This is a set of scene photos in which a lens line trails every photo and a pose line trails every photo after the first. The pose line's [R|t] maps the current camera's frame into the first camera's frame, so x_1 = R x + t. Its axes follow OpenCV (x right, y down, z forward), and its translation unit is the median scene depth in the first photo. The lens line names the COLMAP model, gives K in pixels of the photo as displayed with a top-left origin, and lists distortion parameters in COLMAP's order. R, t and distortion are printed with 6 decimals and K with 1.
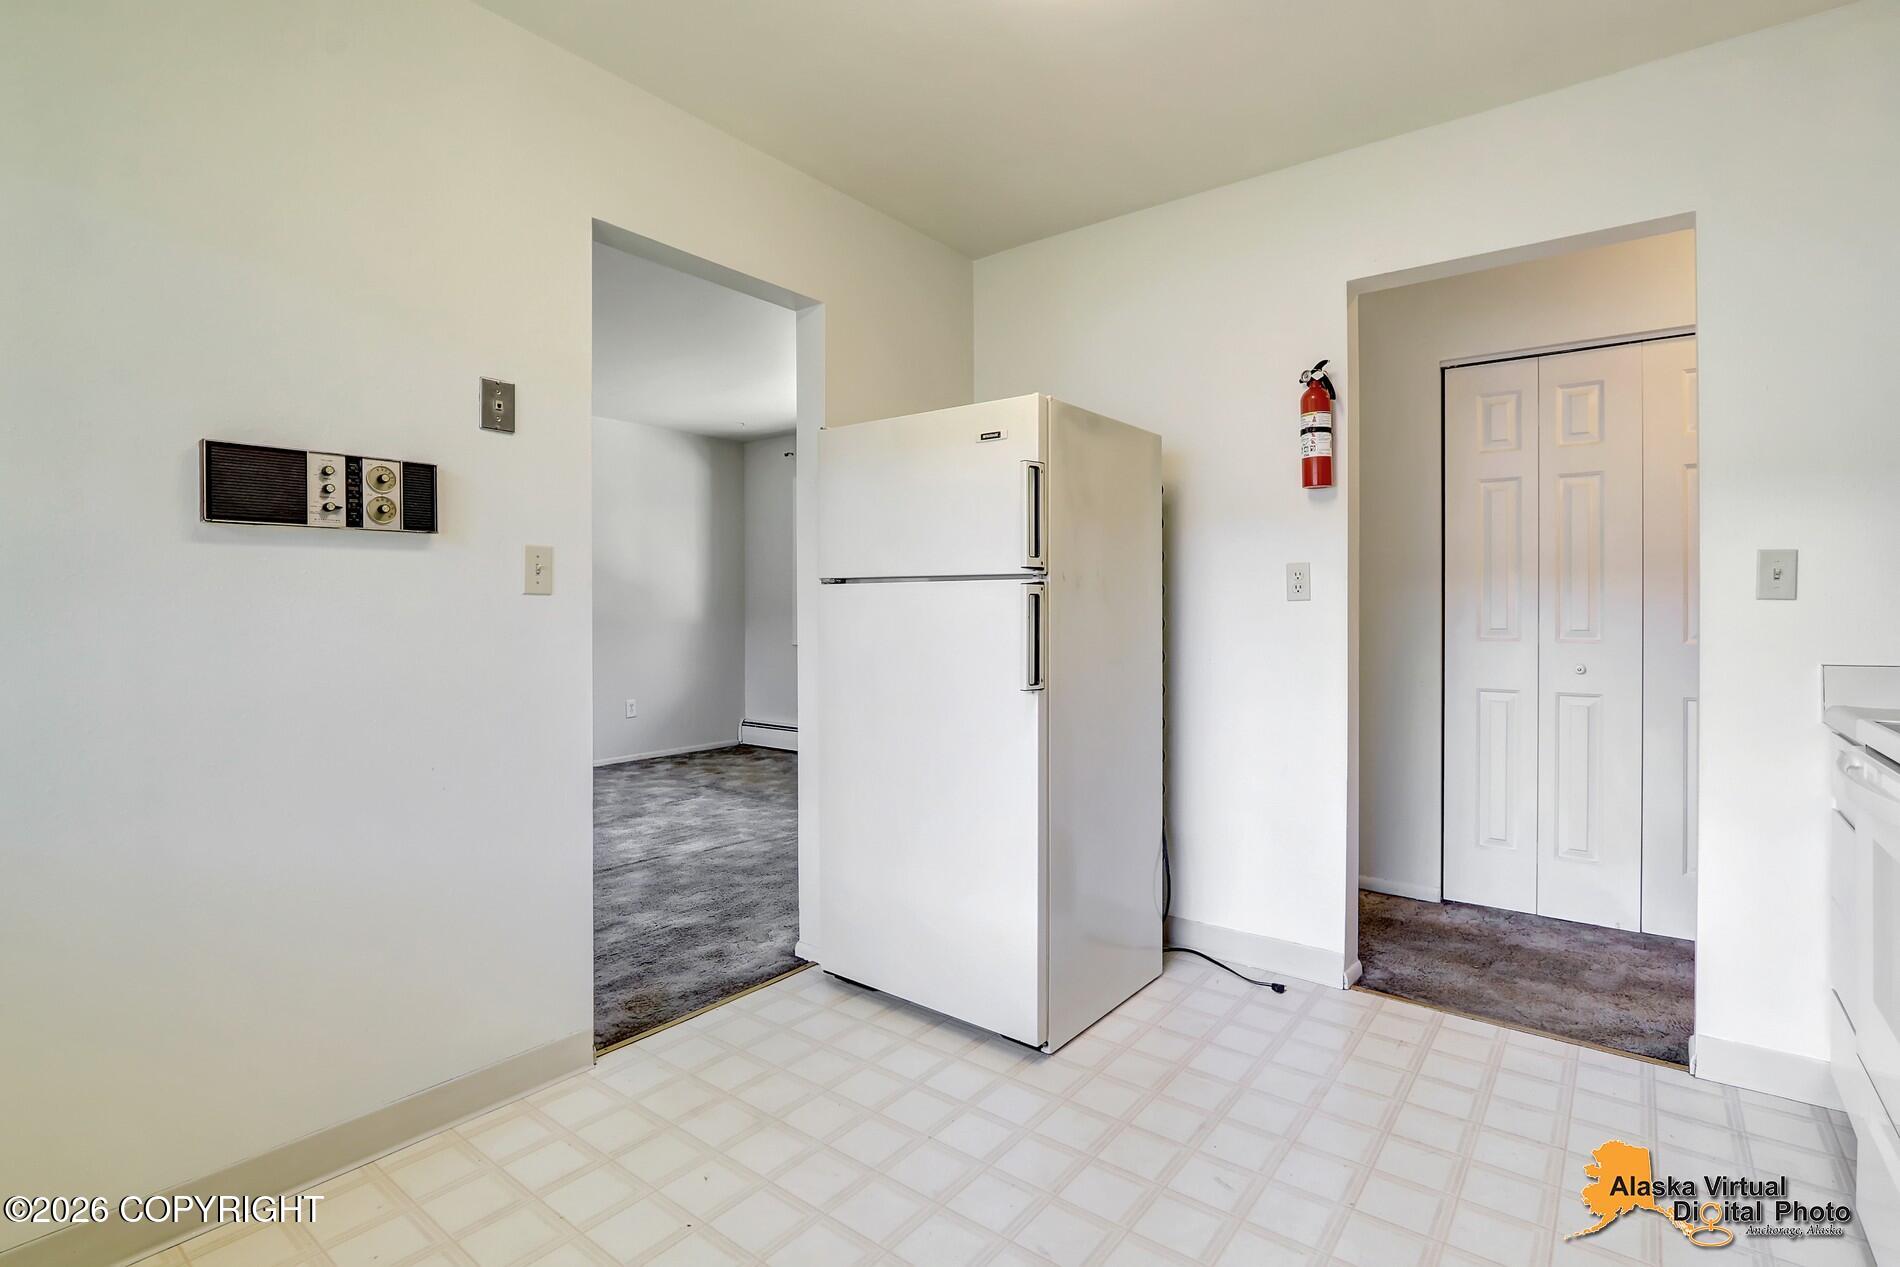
lens RADIAL K [[896.9, 0, 911.3], [0, 896.9, 610.8], [0, 0, 1]] dist [0.000449, 0.000477]
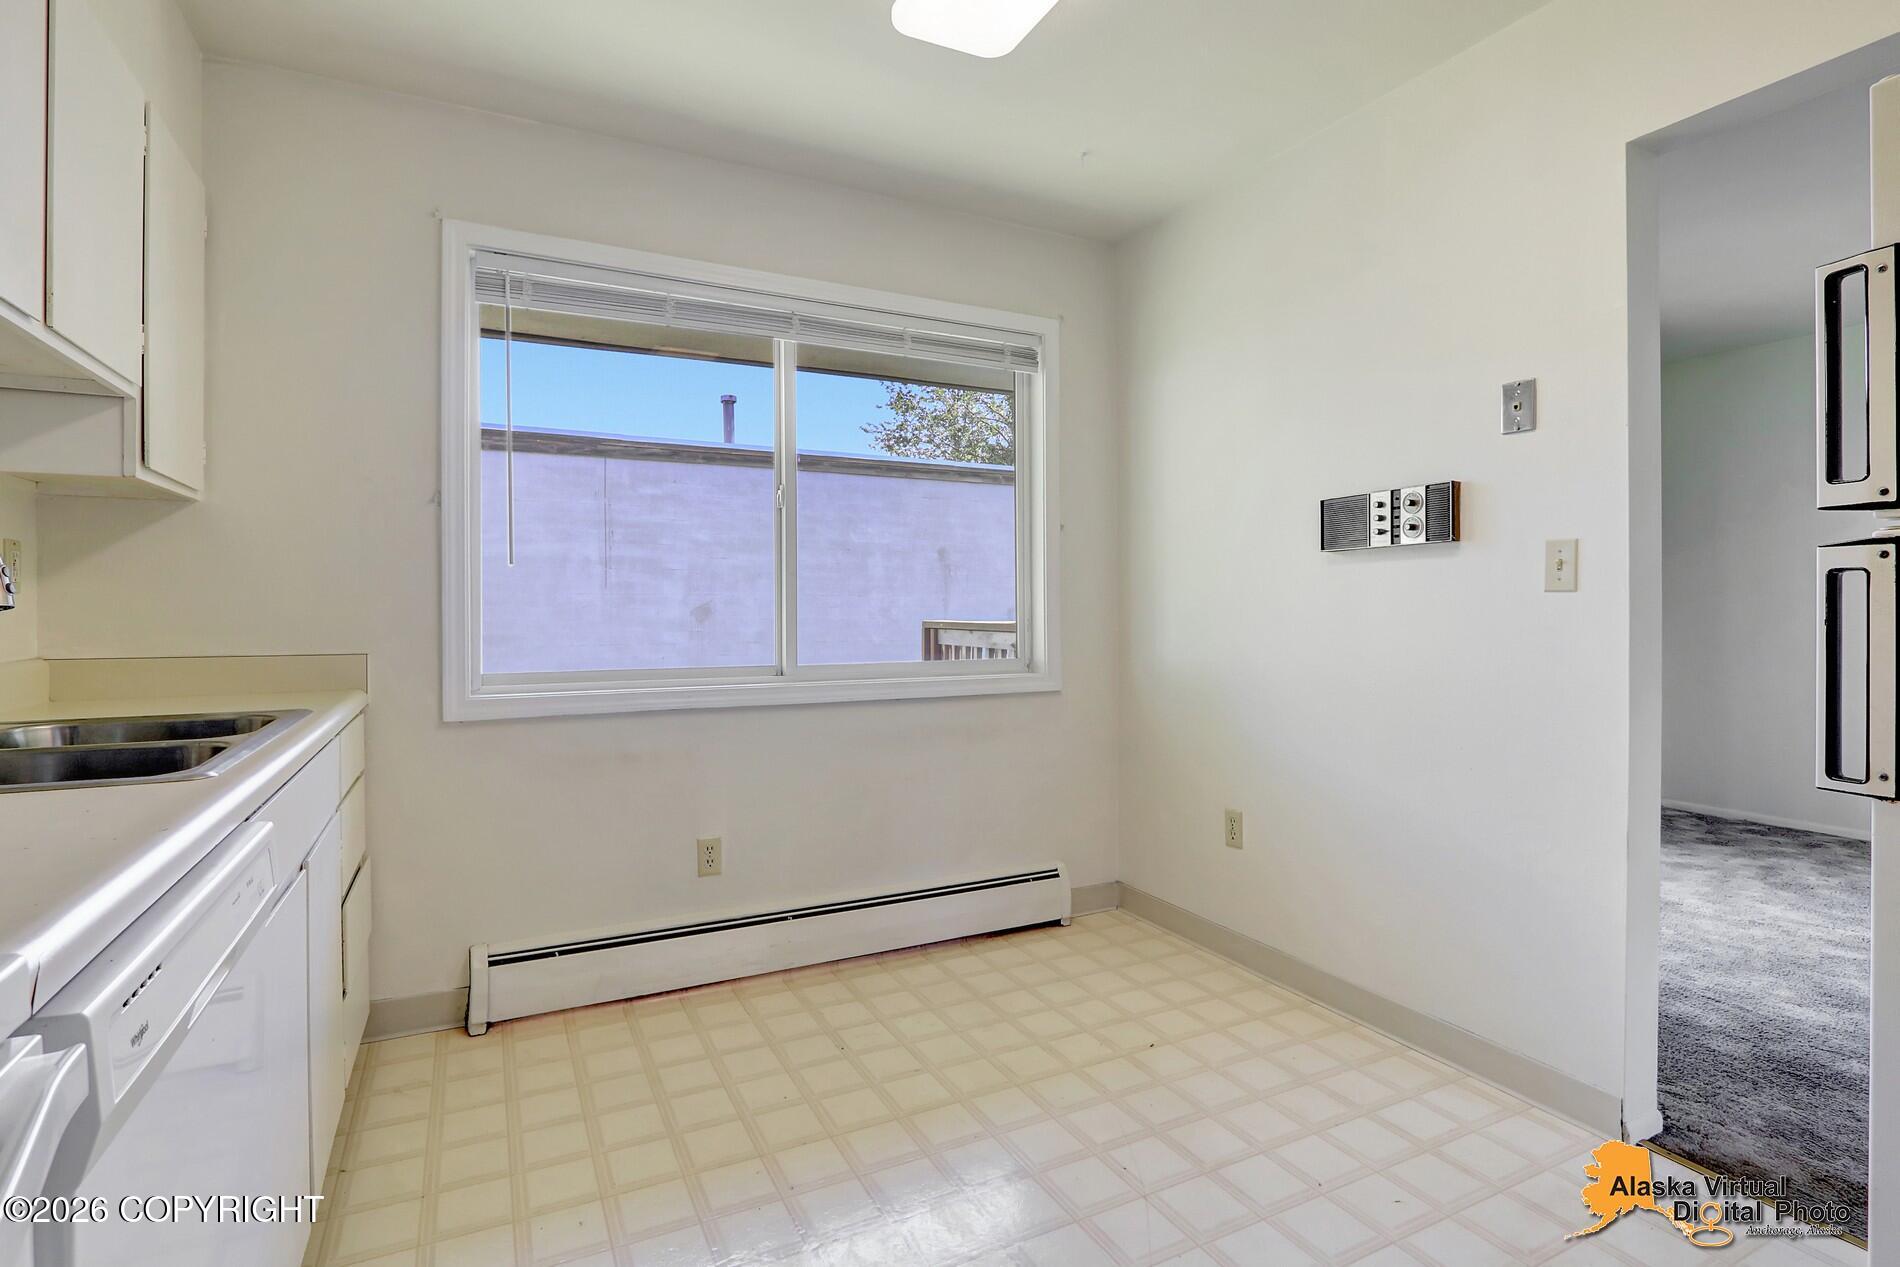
lens RADIAL K [[890.6, 0, 945.8], [0, 890.6, 607.0], [0, 0, 1]] dist [-0.024662, 0.001189]
pose [[-0.387067, 0.004897, -0.922039, 0.801625], [0.001723, 0.999988, 0.004588, -0.008202], [0.922050, 0.000187, -0.387071, 0.899375]]
